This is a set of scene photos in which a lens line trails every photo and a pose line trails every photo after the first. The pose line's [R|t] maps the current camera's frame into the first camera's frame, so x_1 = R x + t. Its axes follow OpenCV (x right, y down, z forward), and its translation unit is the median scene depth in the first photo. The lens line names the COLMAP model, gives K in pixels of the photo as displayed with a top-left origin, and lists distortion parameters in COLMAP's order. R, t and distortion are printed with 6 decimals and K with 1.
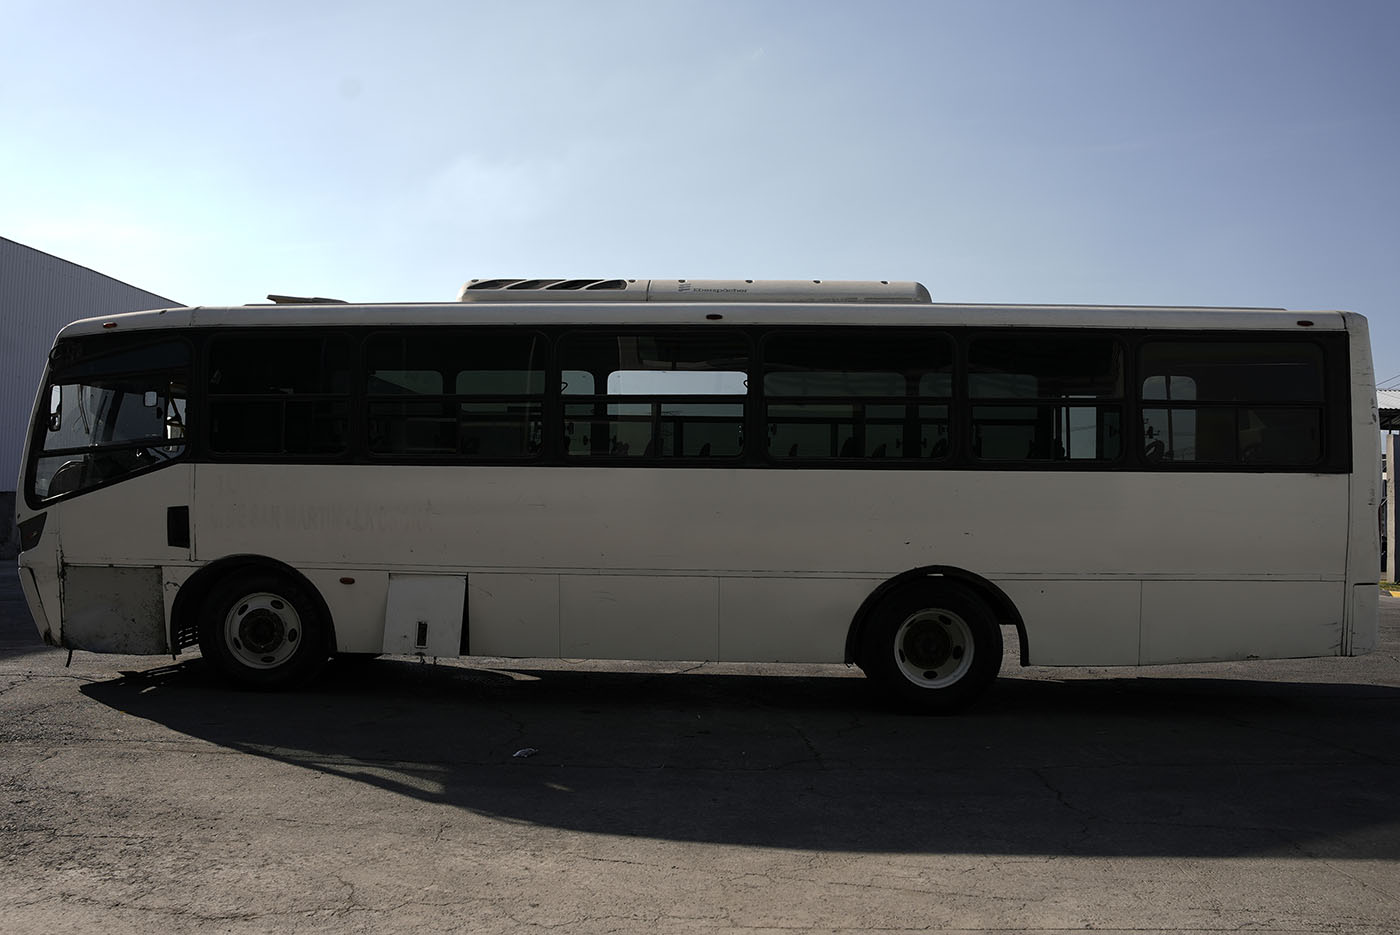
lens RADIAL K [[794.5, 0, 700.1], [0, 794.5, 475.9], [0, 0, 1]] dist [-0.036591, 0.001813]
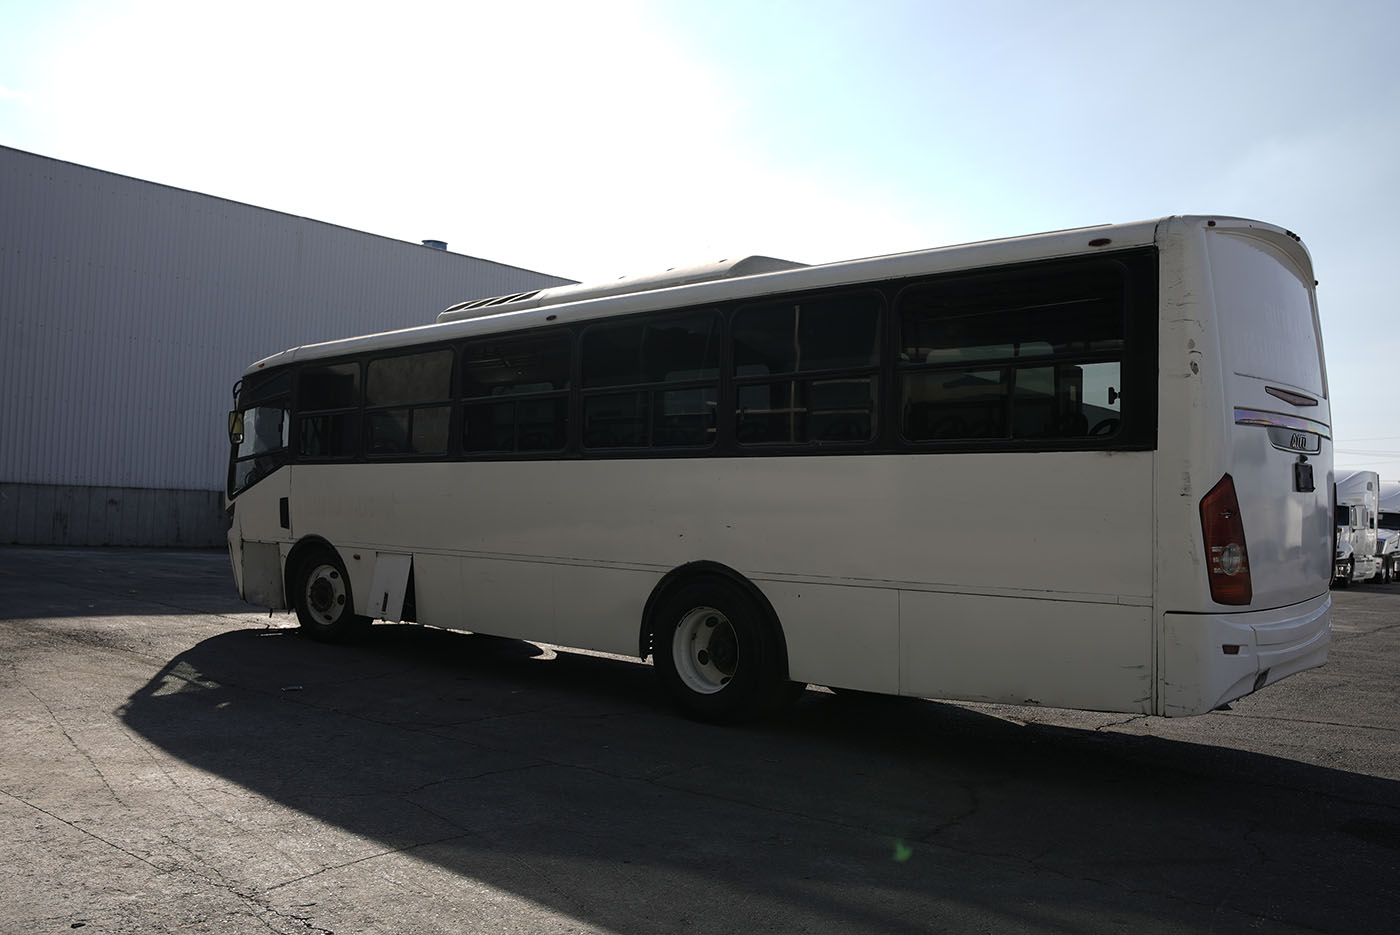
lens RADIAL K [[1131.8, 0, 700.0], [0, 1131.8, 459.0], [0, 0, 1]] dist [-0.017538, -0.003511]
pose [[0.771248, -0.020978, -0.636189, 1.122542], [0.016705, 0.999780, -0.012716, 0.009835], [0.636316, -0.000821, 0.771428, -0.034146]]
